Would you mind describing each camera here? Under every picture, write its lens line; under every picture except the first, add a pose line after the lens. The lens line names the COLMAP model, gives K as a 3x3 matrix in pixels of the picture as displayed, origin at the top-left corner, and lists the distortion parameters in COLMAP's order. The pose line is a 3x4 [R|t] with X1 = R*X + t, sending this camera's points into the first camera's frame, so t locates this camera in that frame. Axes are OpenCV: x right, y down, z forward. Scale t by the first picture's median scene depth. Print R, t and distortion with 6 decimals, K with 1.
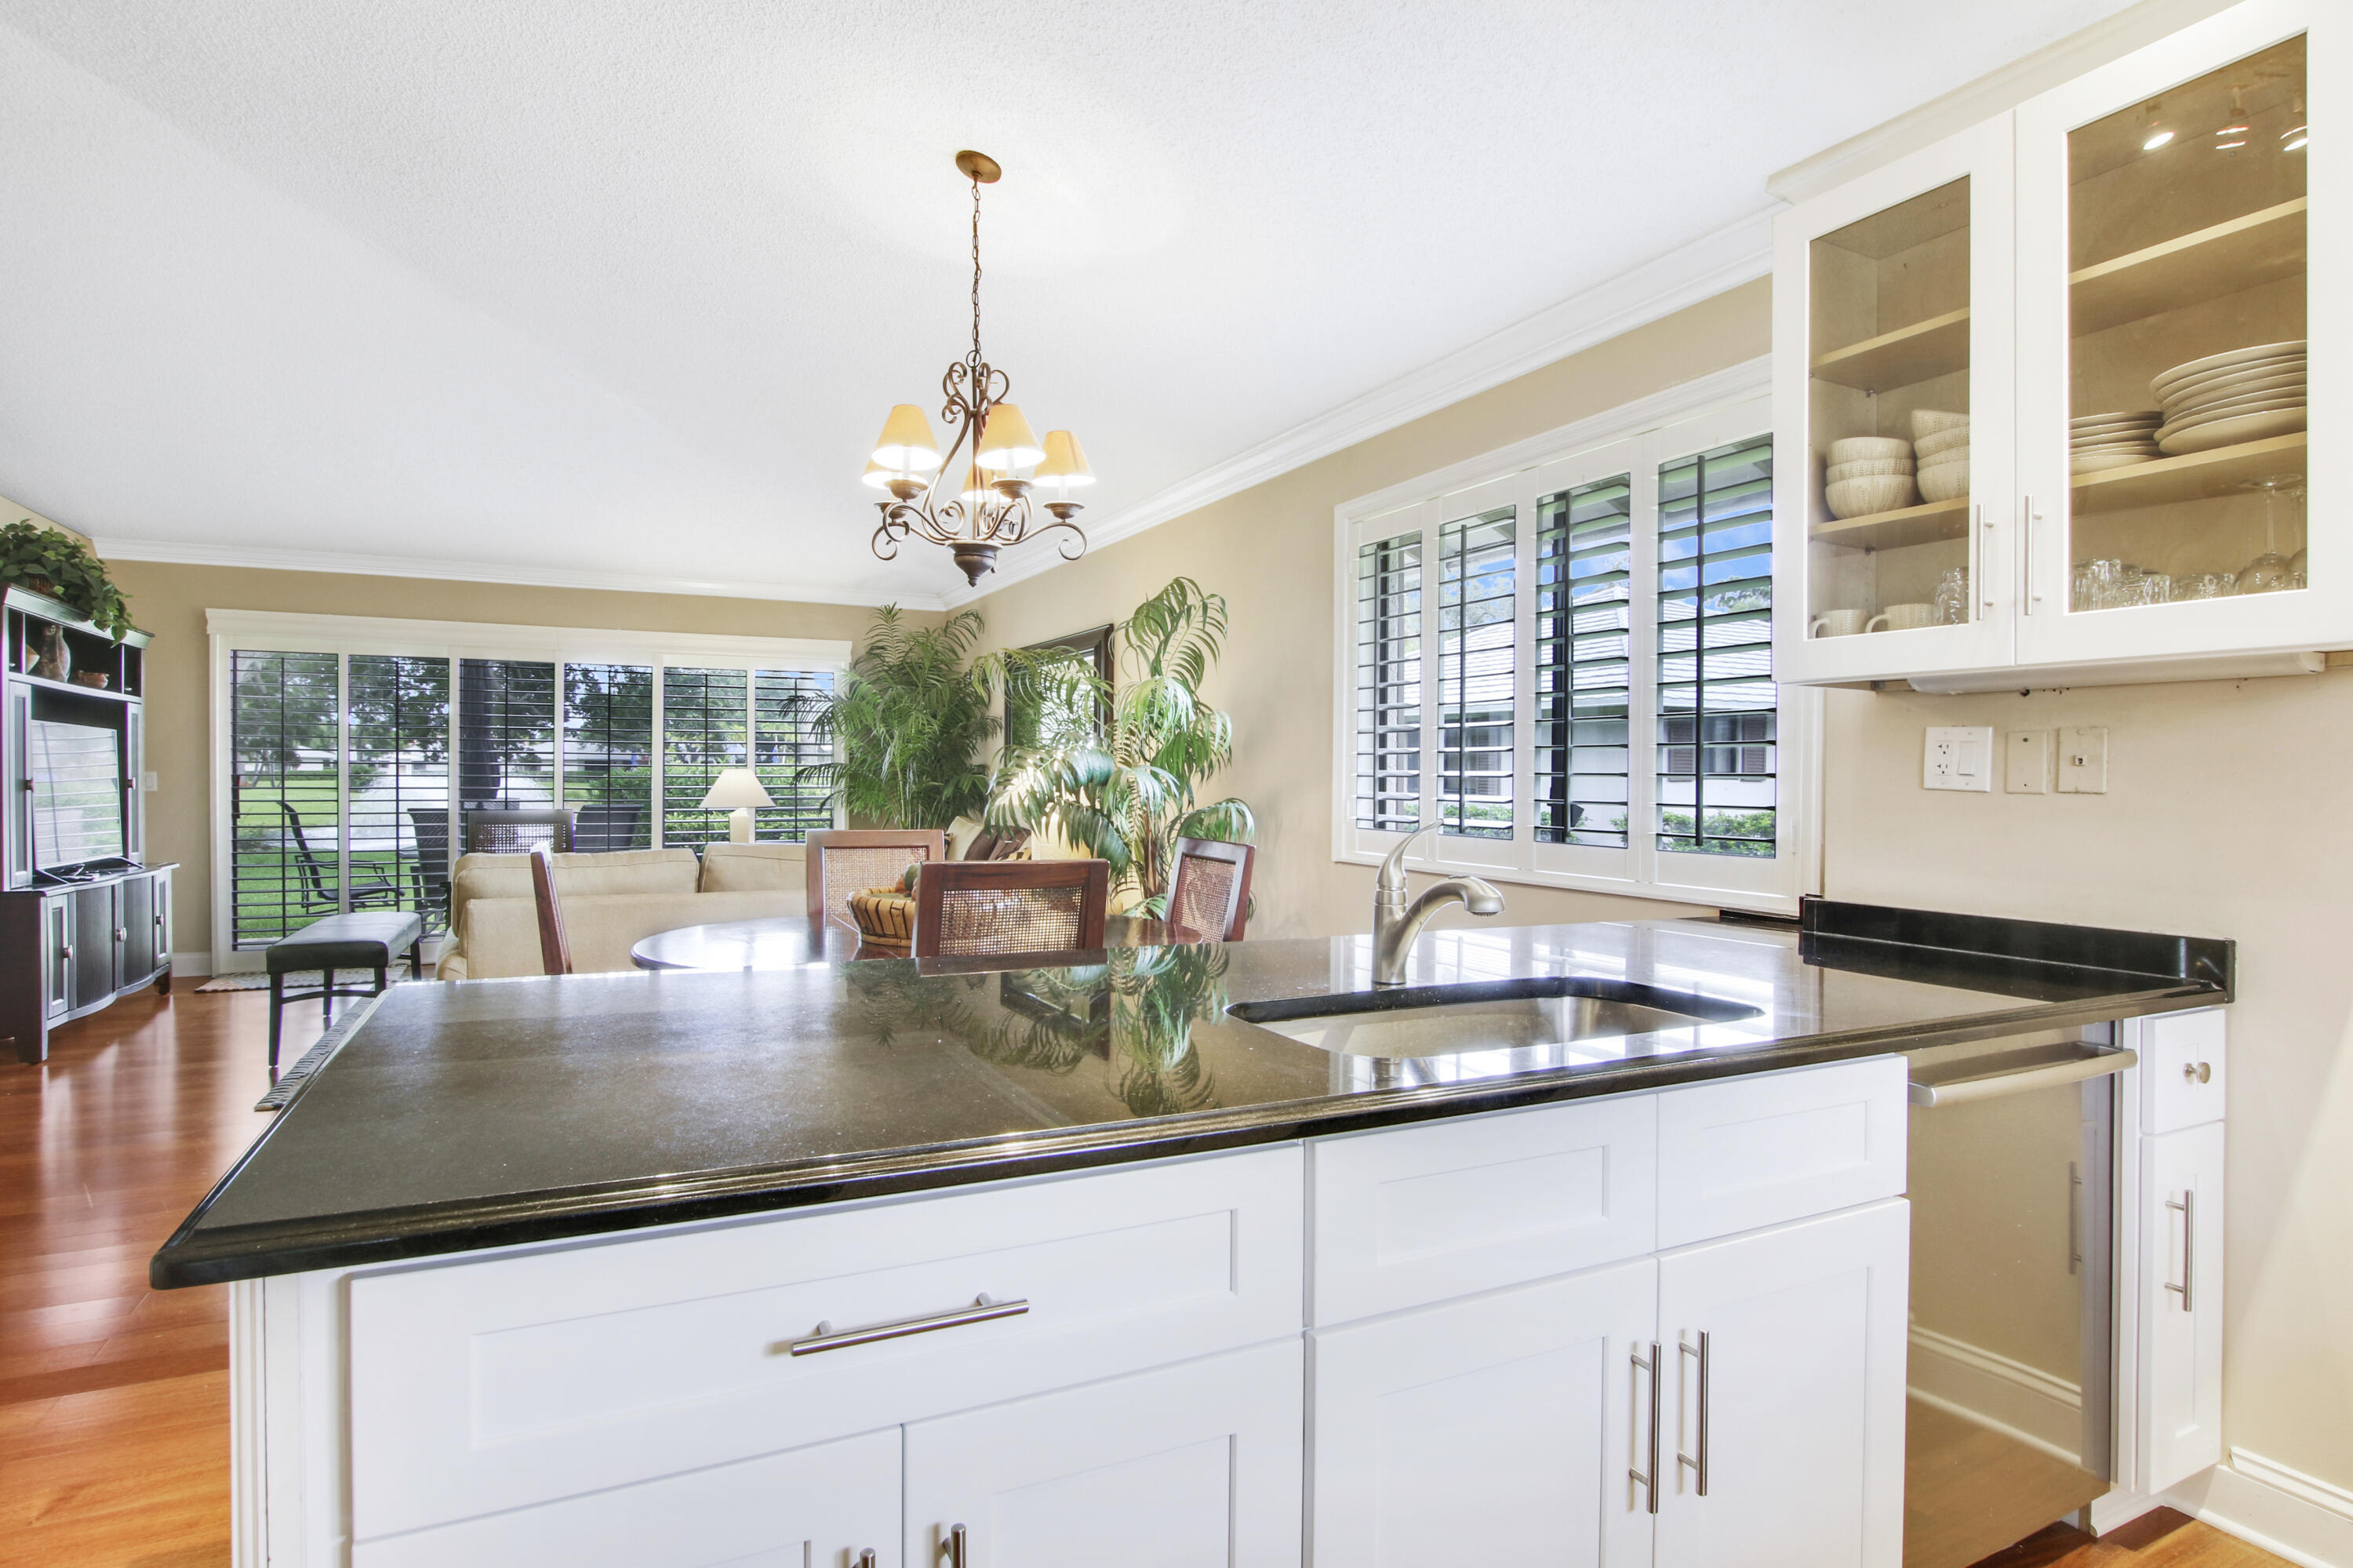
lens RADIAL K [[1275.9, 0, 1182.8], [0, 1275.9, 749.1], [0, 0, 1]] dist [-0.000695, 0.000049]
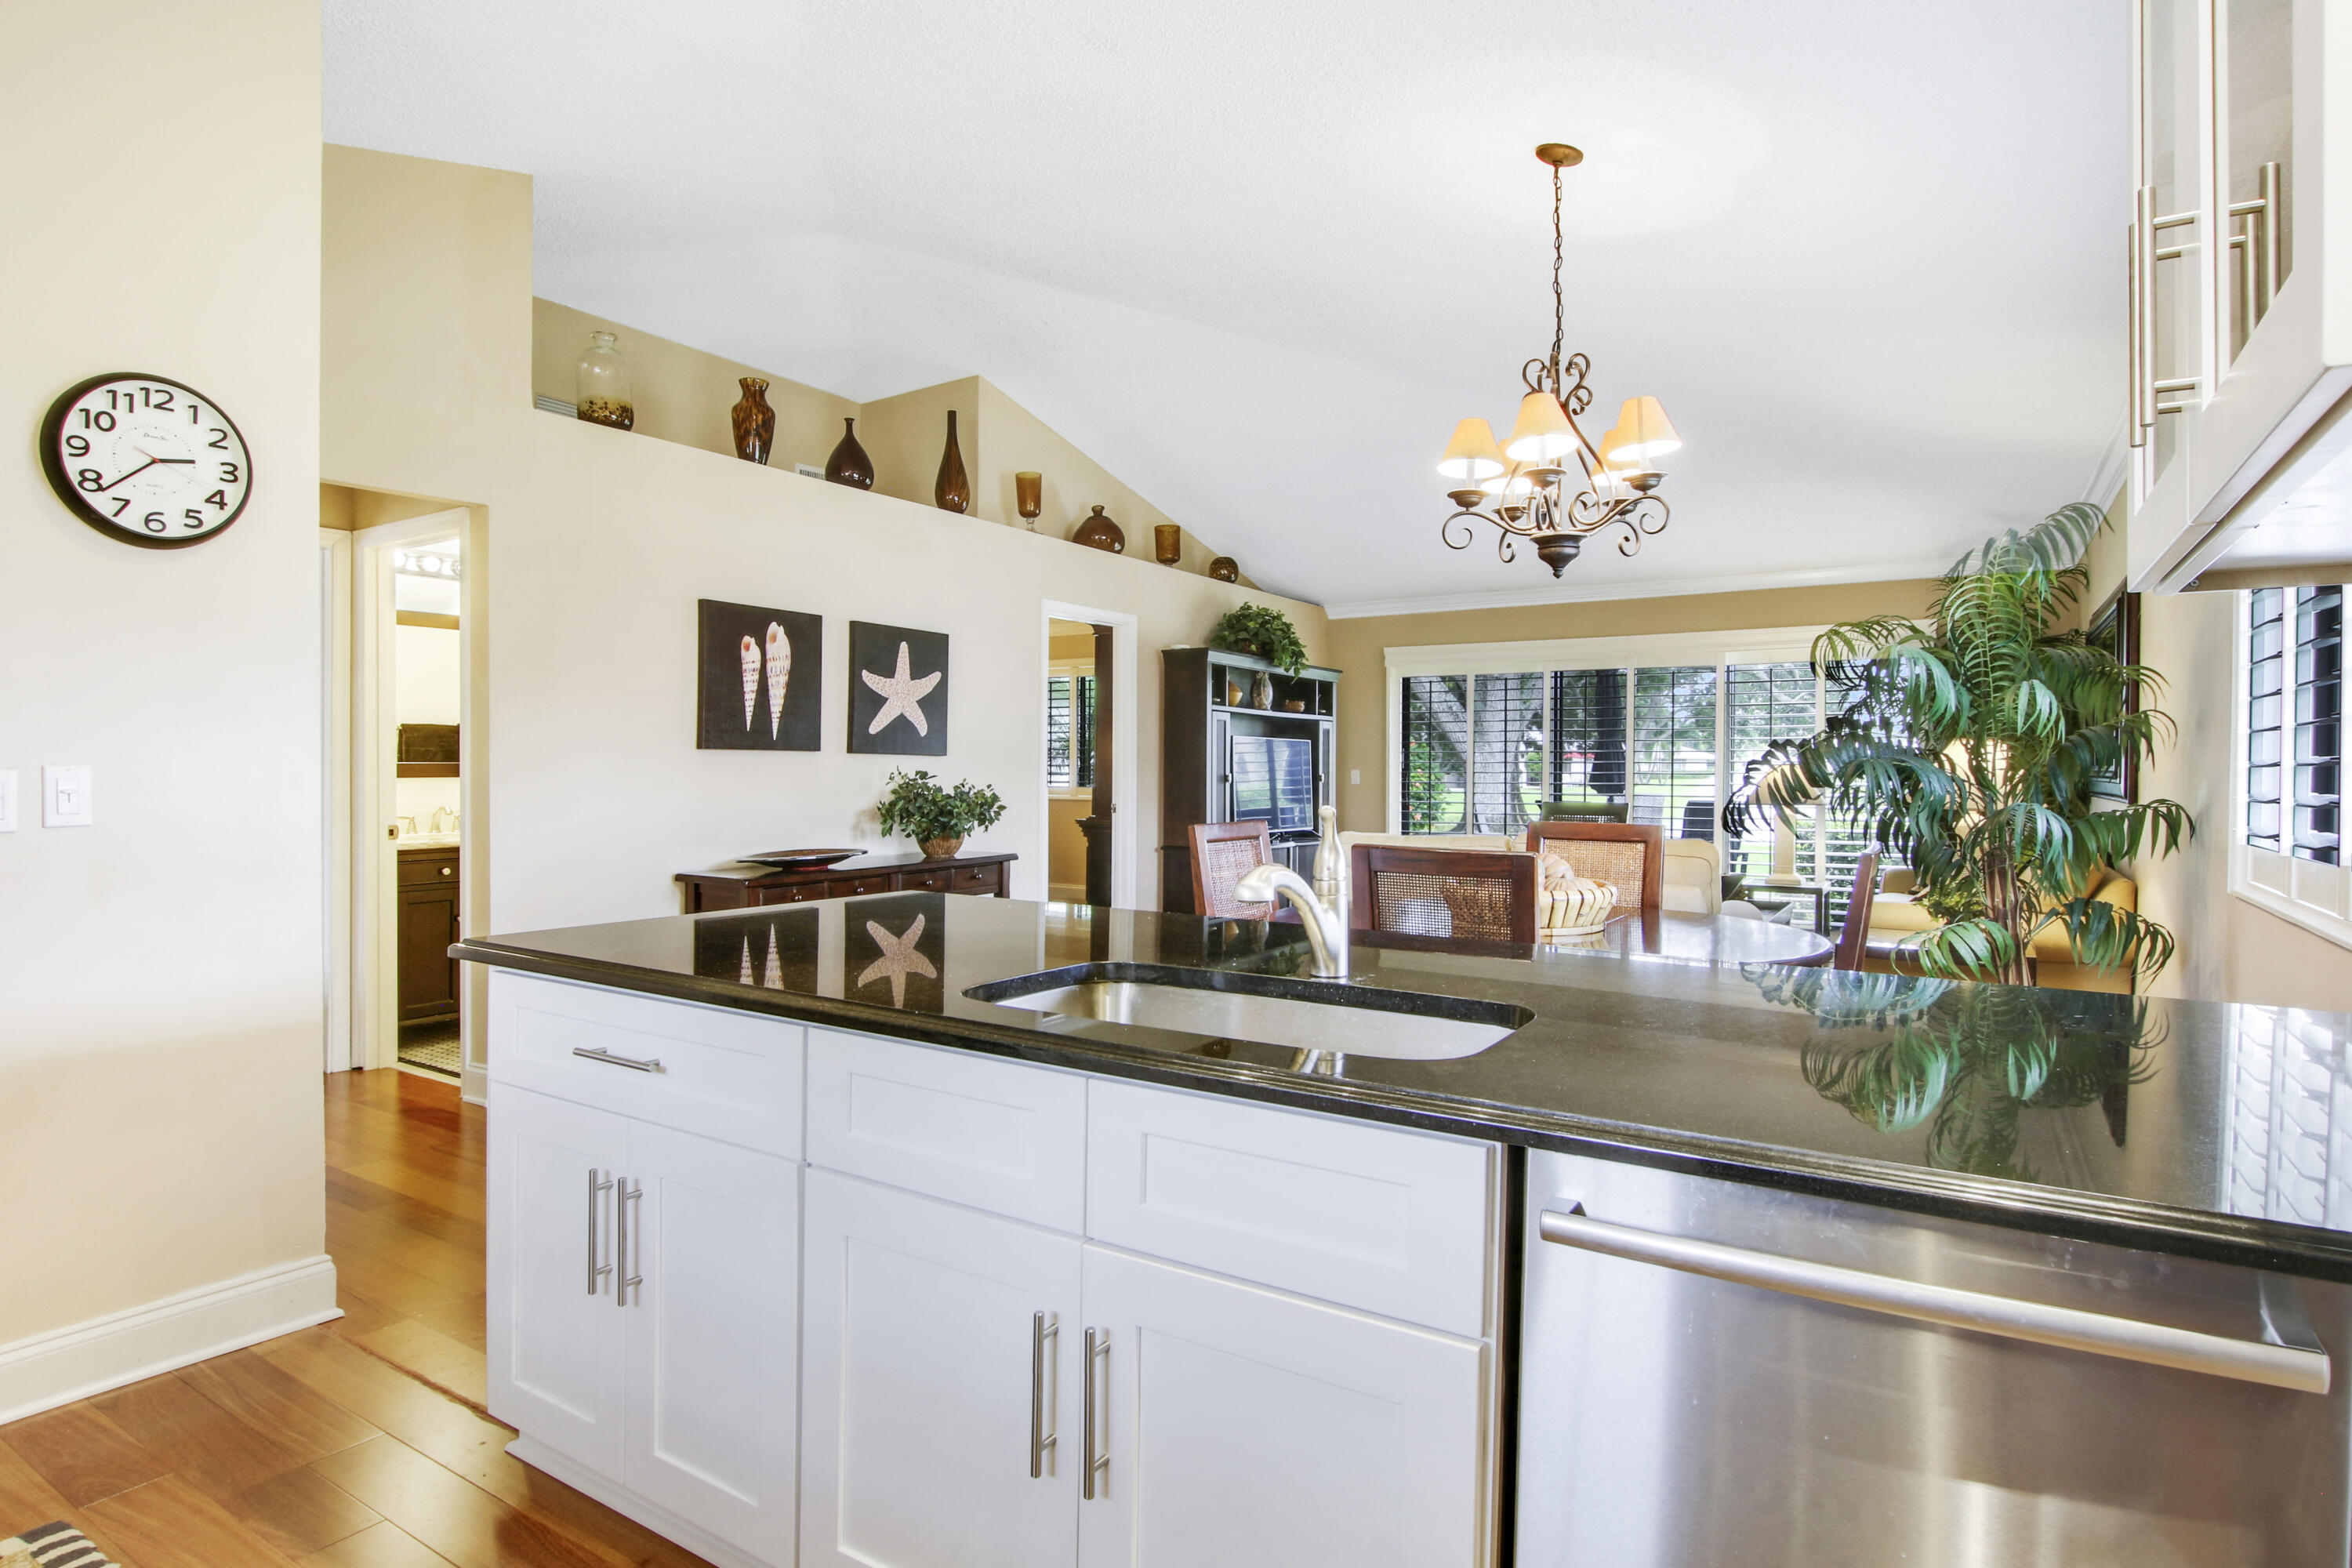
lens RADIAL K [[1295.7, 0, 1191.0], [0, 1295.7, 765.5], [0, 0, 1]] dist [0.001226, 0.000662]
pose [[0.525278, -0.008822, -0.850885, 0.343556], [0.020380, 0.999790, 0.002216, 0.007250], [0.850686, -0.018505, 0.525348, 0.136960]]
